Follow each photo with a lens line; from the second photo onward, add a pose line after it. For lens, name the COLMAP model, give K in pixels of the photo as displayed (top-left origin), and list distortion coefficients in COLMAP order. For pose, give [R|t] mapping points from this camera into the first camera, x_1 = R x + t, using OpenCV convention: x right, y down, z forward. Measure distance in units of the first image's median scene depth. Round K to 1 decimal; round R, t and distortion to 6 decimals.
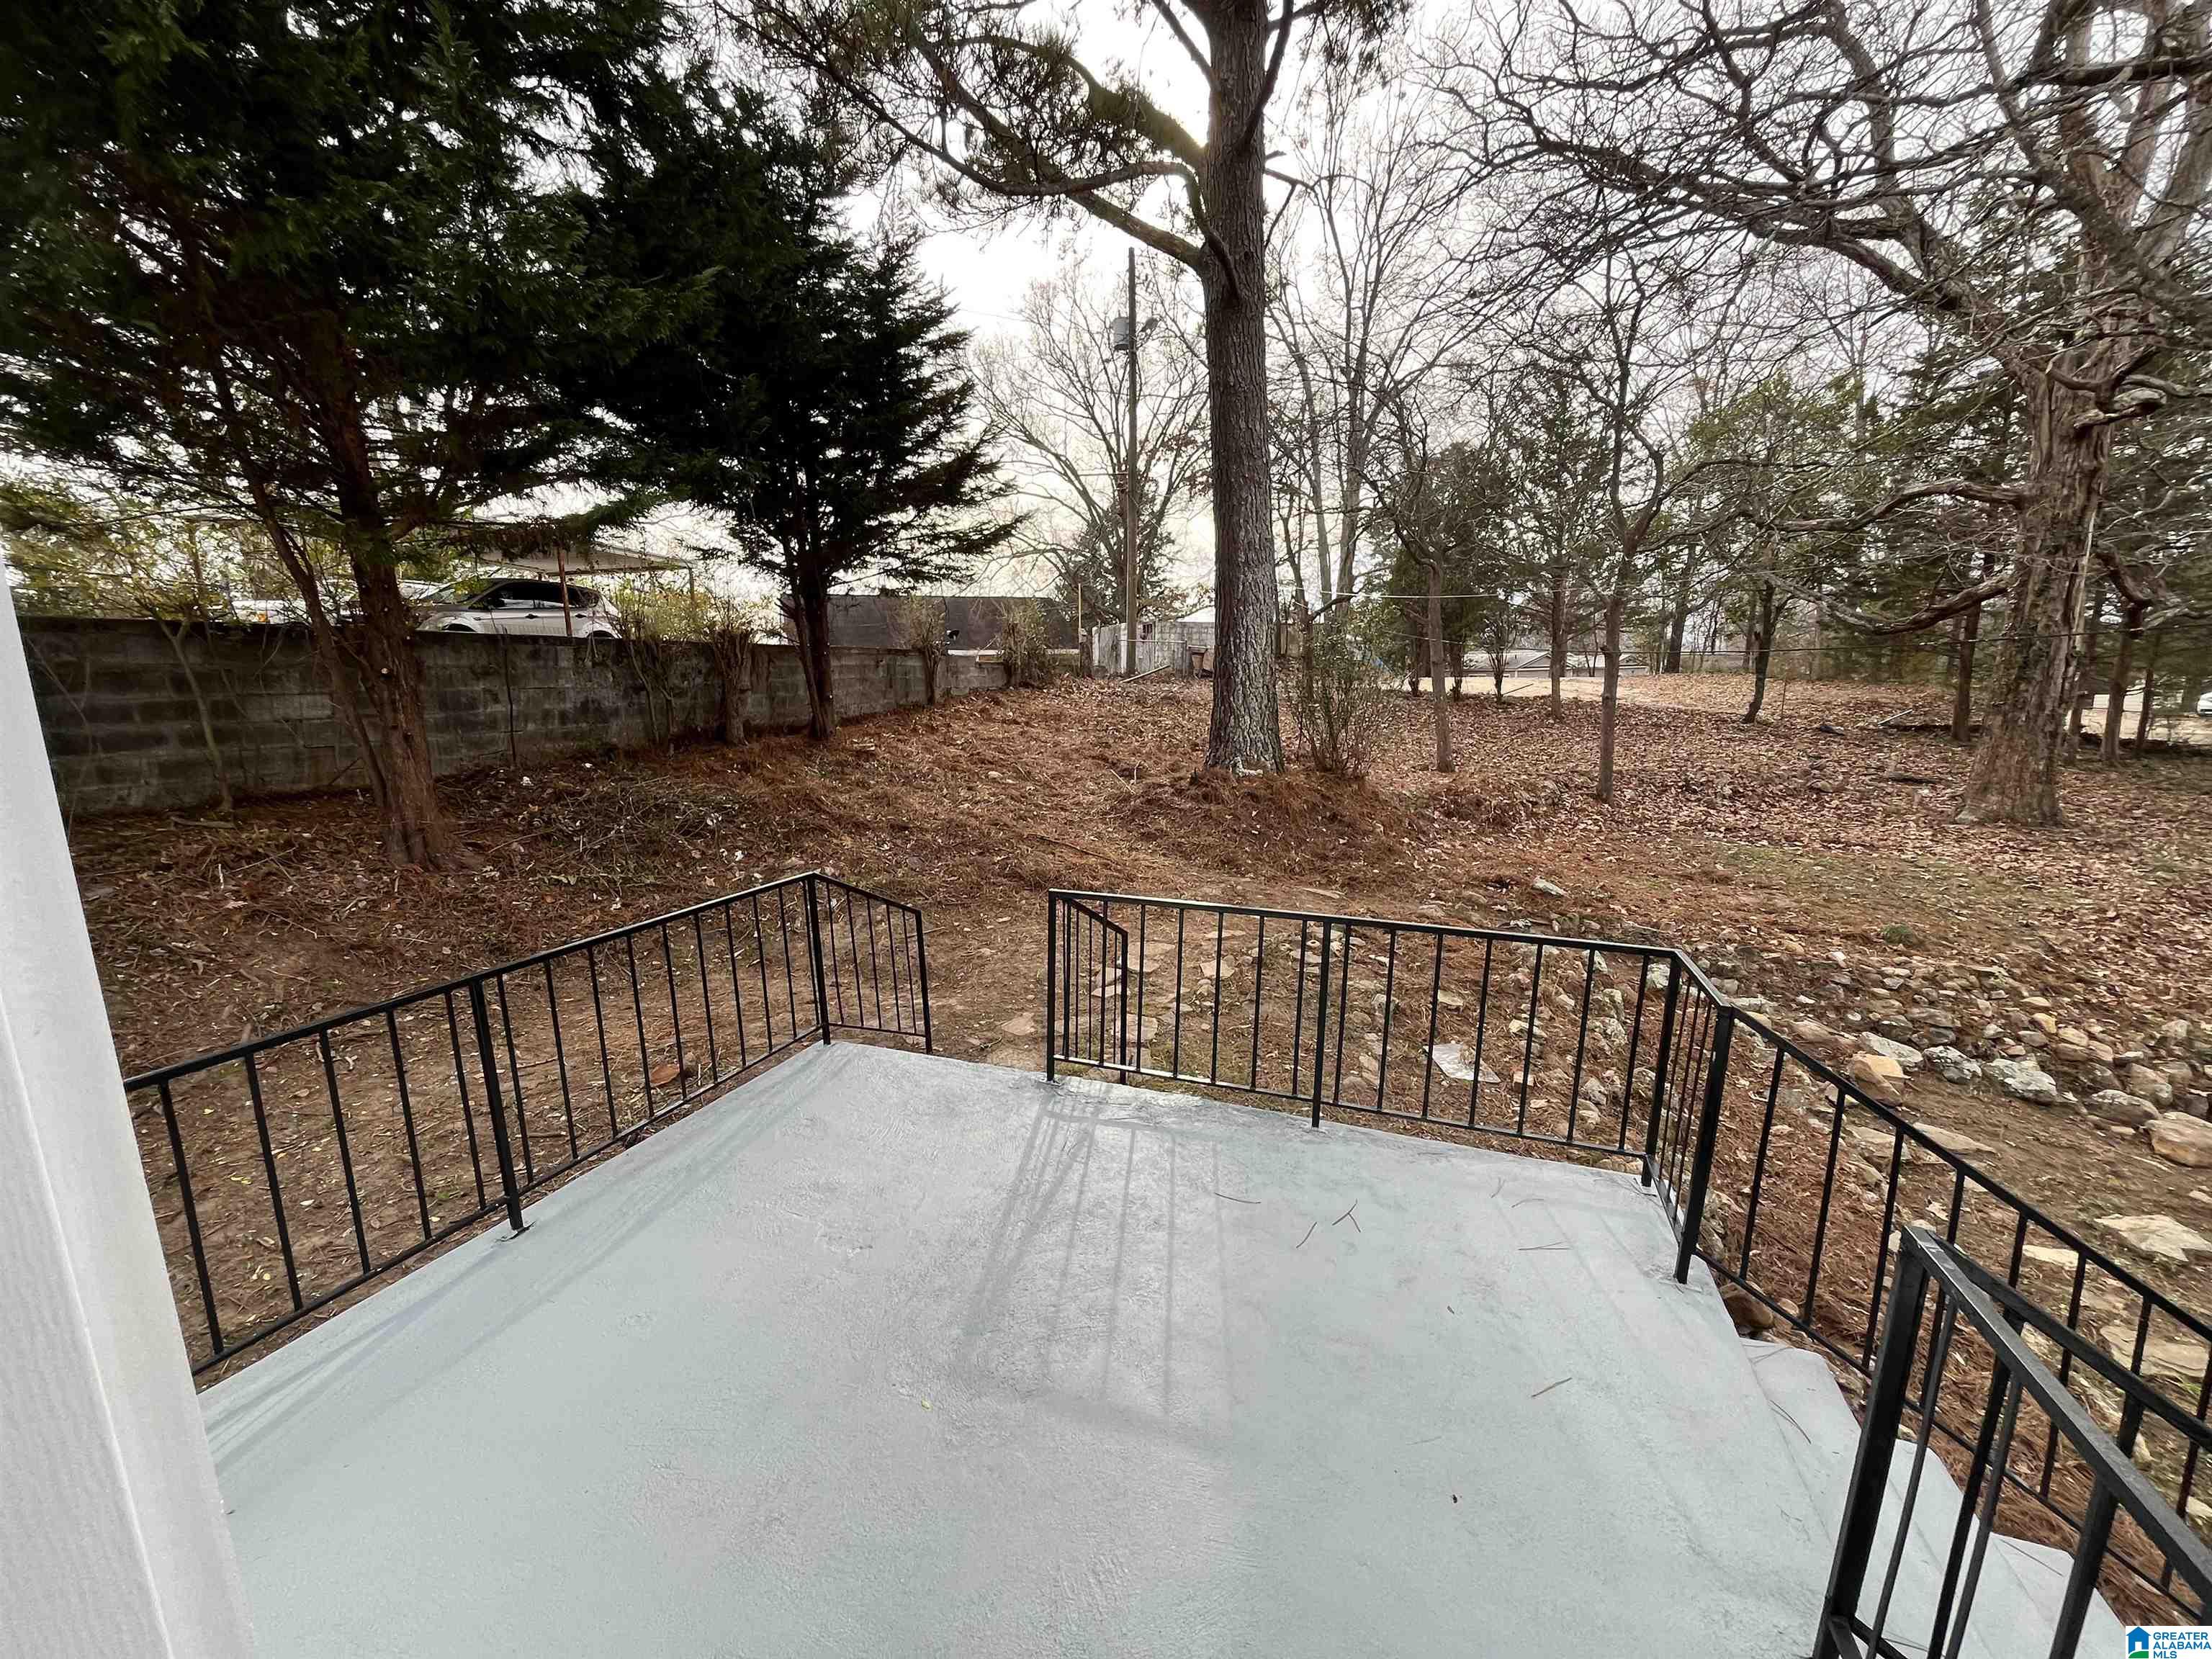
lens RADIAL K [[885.3, 0, 1098.8], [0, 885.3, 840.1], [0, 0, 1]] dist [-0.000964, -0.000176]
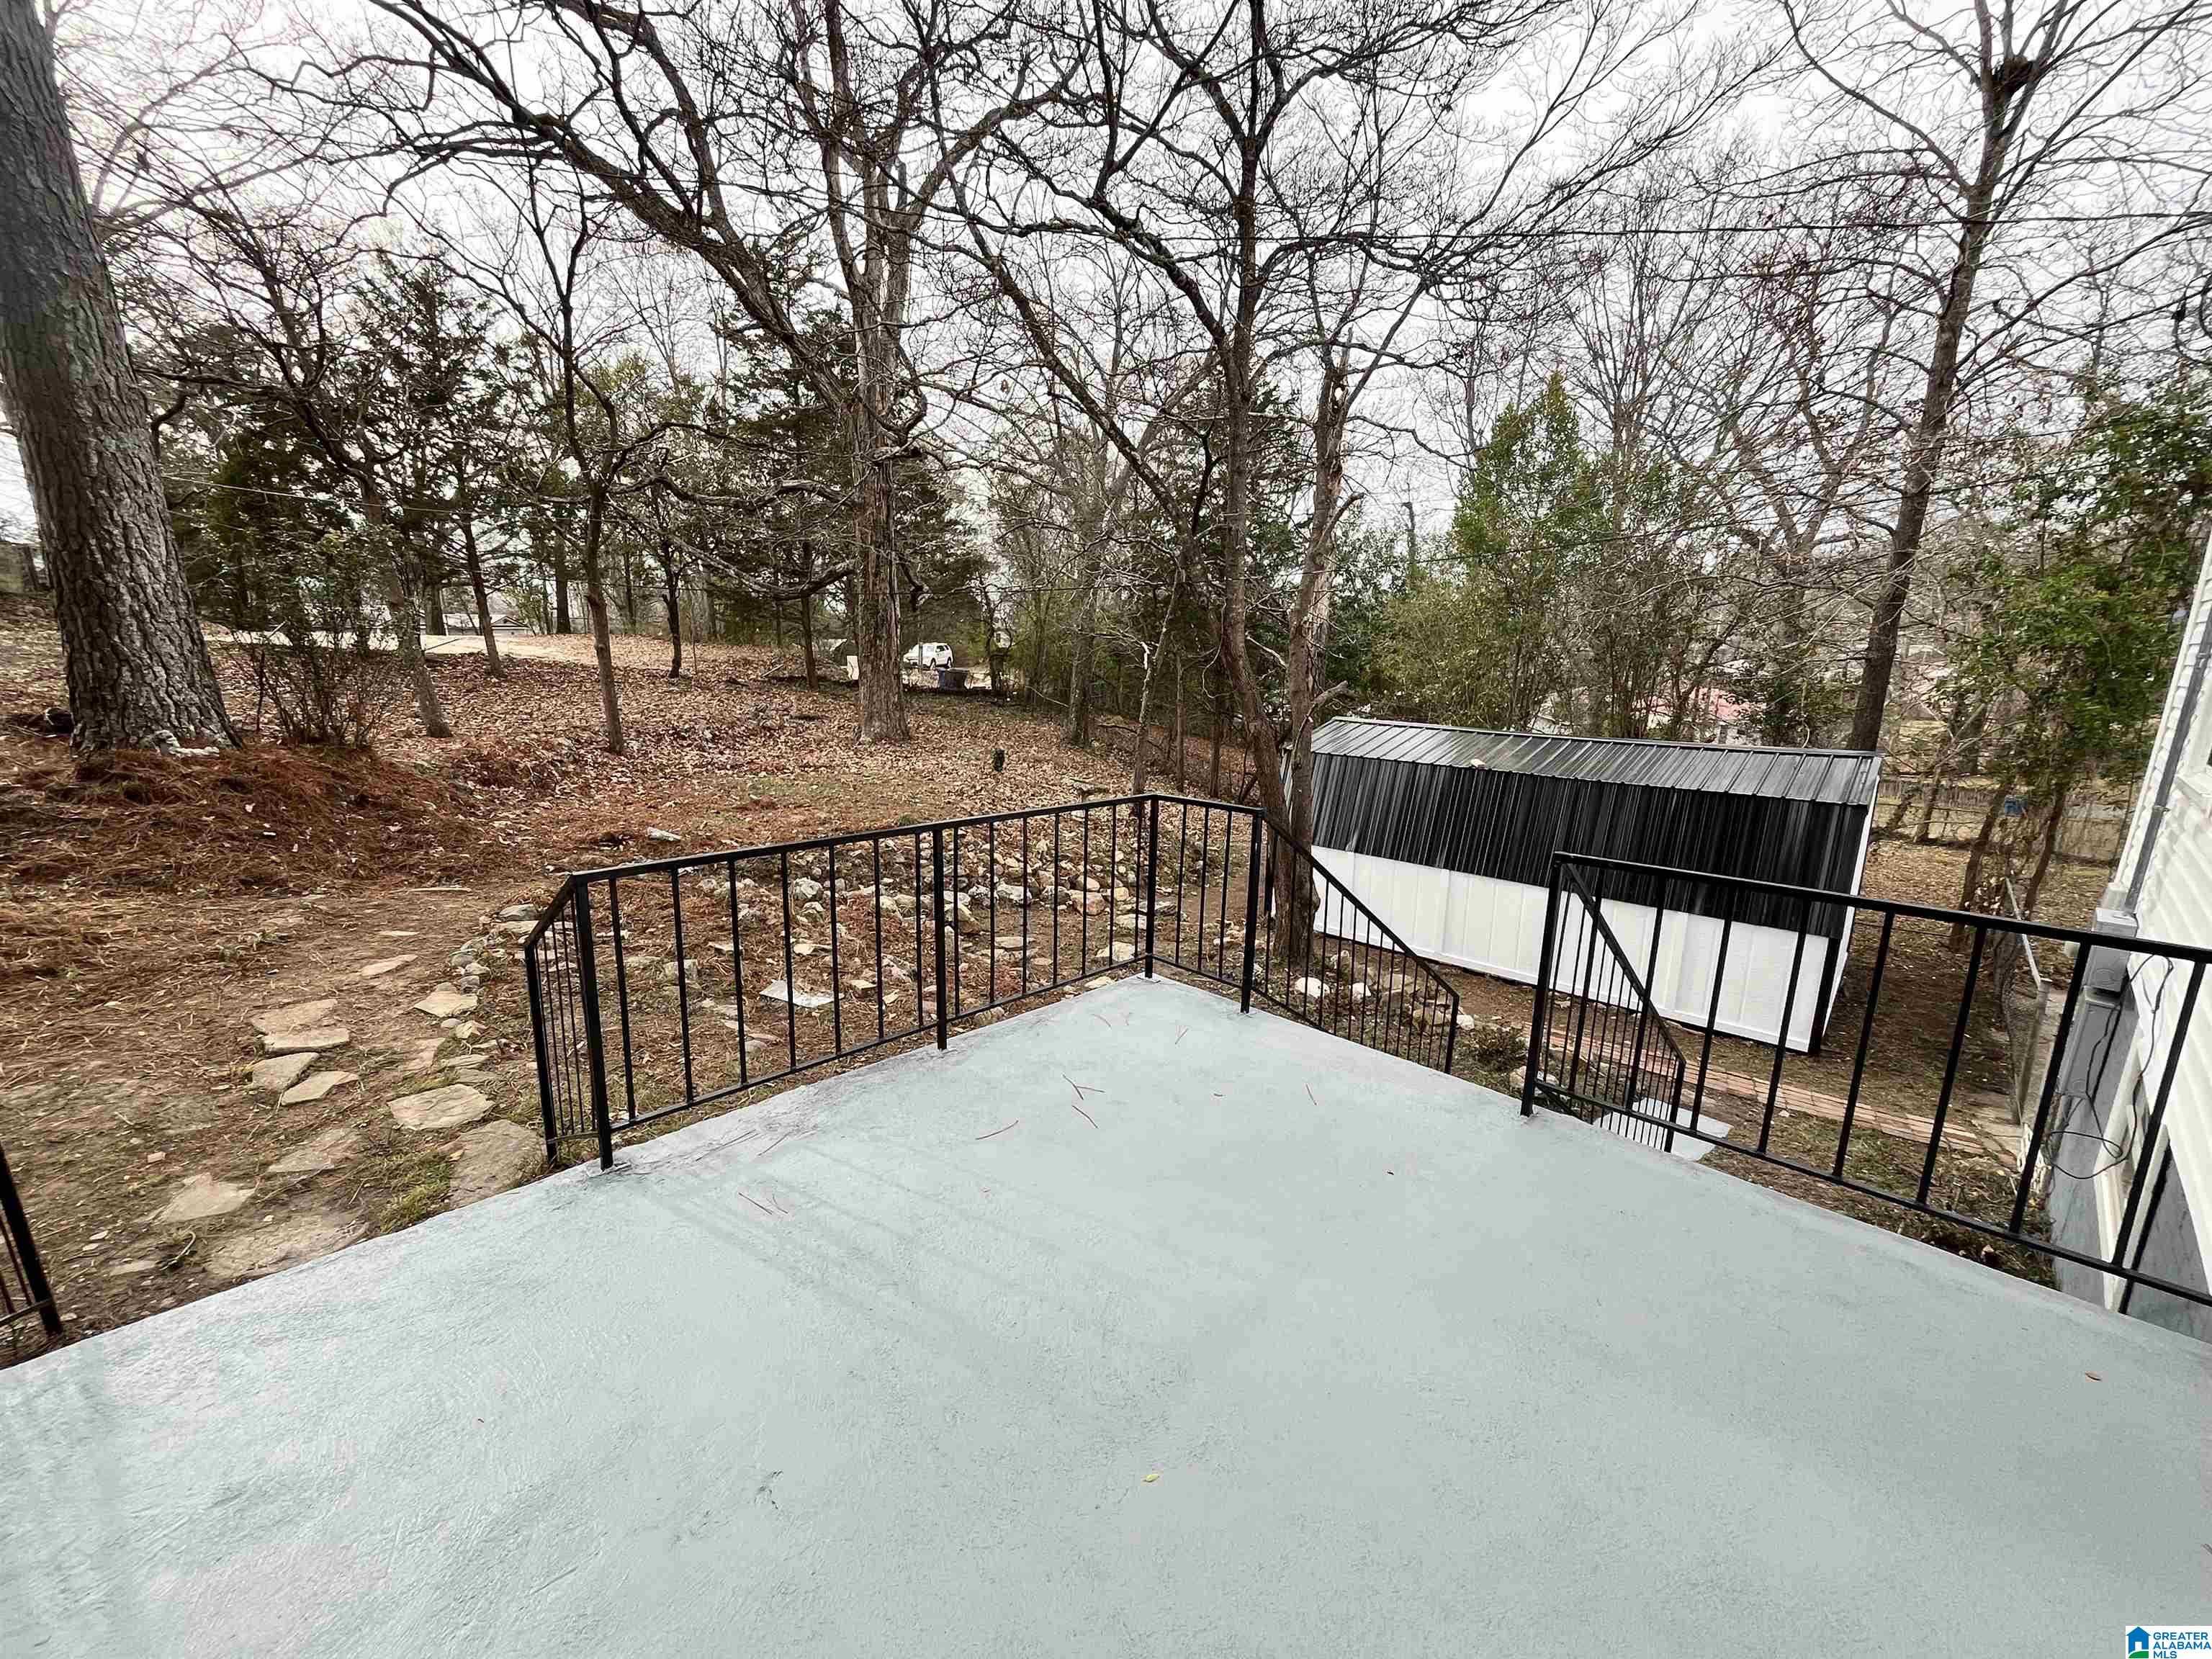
lens RADIAL K [[885.3, 0, 1096.6], [0, 885.3, 834.6], [0, 0, 1]] dist [-0.000964, -0.000176]
pose [[0.428895, -0.177788, 0.885686, -0.095521], [0.149155, 0.980922, 0.124676, 0.001245], [-0.890956, 0.078632, 0.447231, 0.082158]]
